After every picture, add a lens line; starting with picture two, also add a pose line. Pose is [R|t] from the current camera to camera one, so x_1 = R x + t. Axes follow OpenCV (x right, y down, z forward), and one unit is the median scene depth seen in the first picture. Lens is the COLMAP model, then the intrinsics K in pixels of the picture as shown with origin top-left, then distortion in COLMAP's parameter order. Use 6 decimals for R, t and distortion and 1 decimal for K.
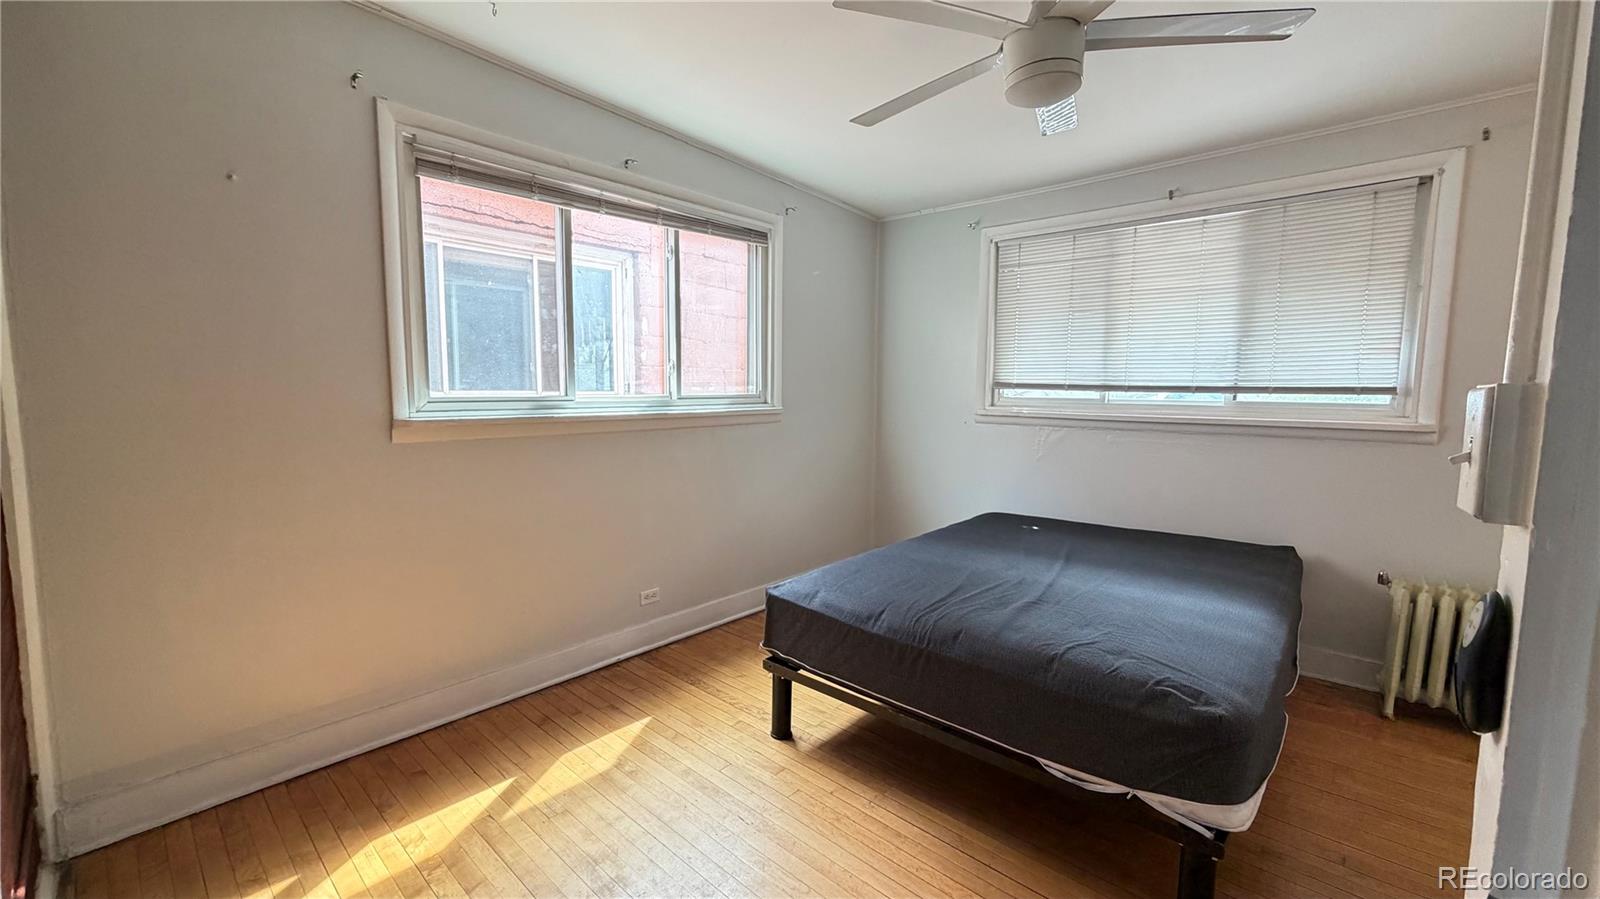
lens RADIAL K [[632.6, 0, 801.3], [0, 632.6, 448.0], [0, 0, 1]] dist [-0.002092, -0.000072]
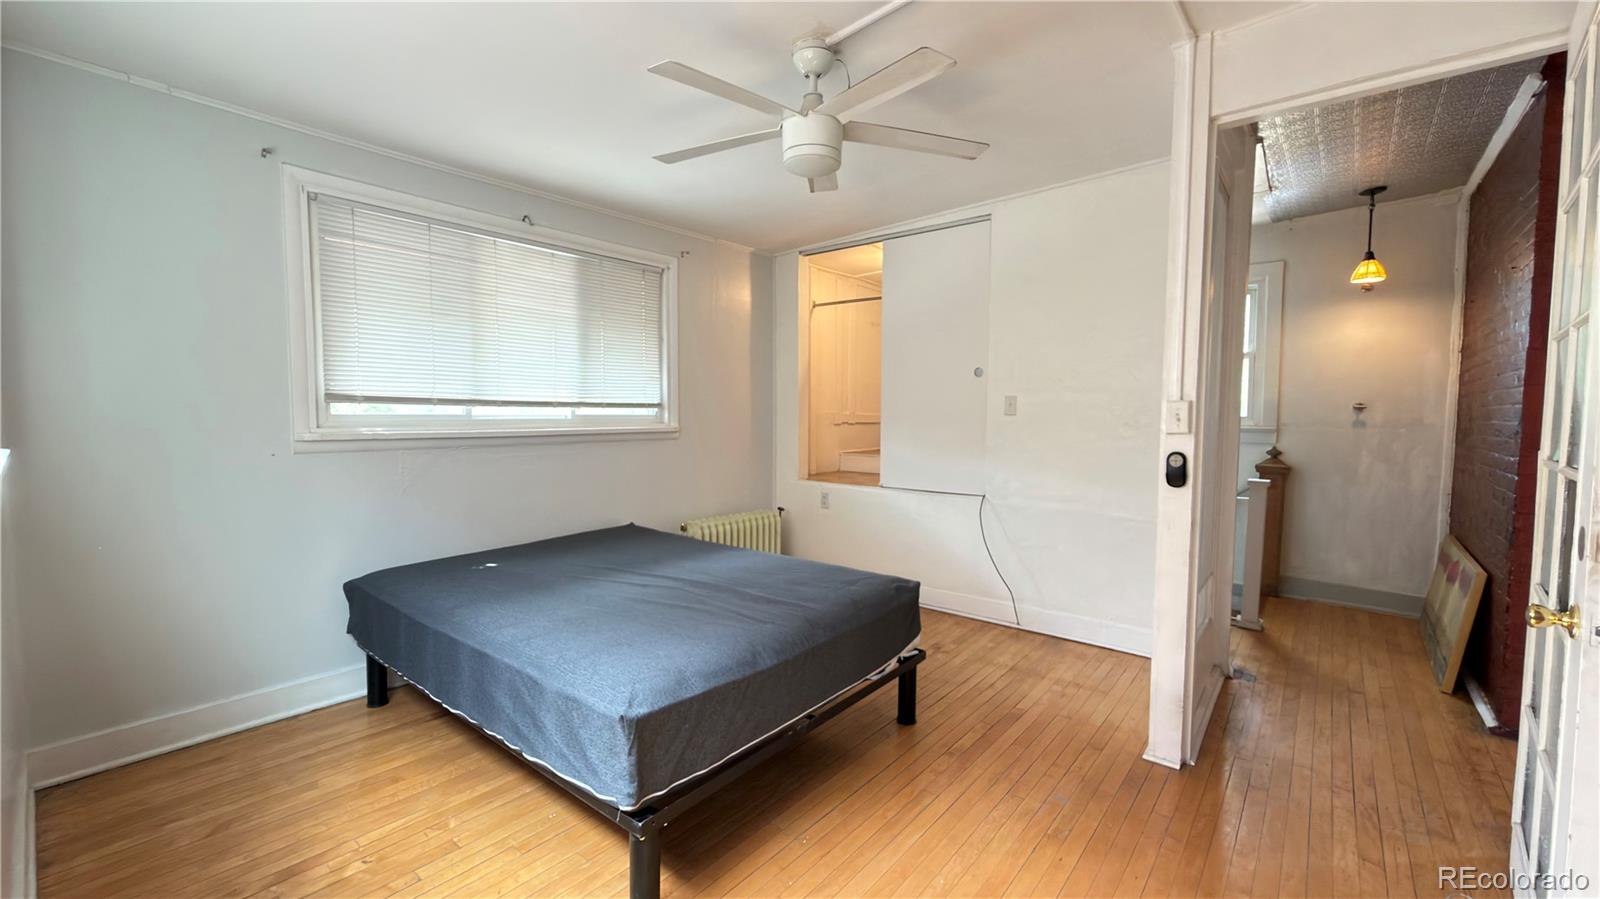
lens RADIAL K [[632.6, 0, 801.3], [0, 632.6, 448.0], [0, 0, 1]] dist [-0.002092, -0.000072]
pose [[-0.029277, -0.065970, 0.997392, -0.457325], [0.090695, 0.993529, 0.068377, -0.048592], [-0.995448, 0.092461, -0.023104, 0.549596]]
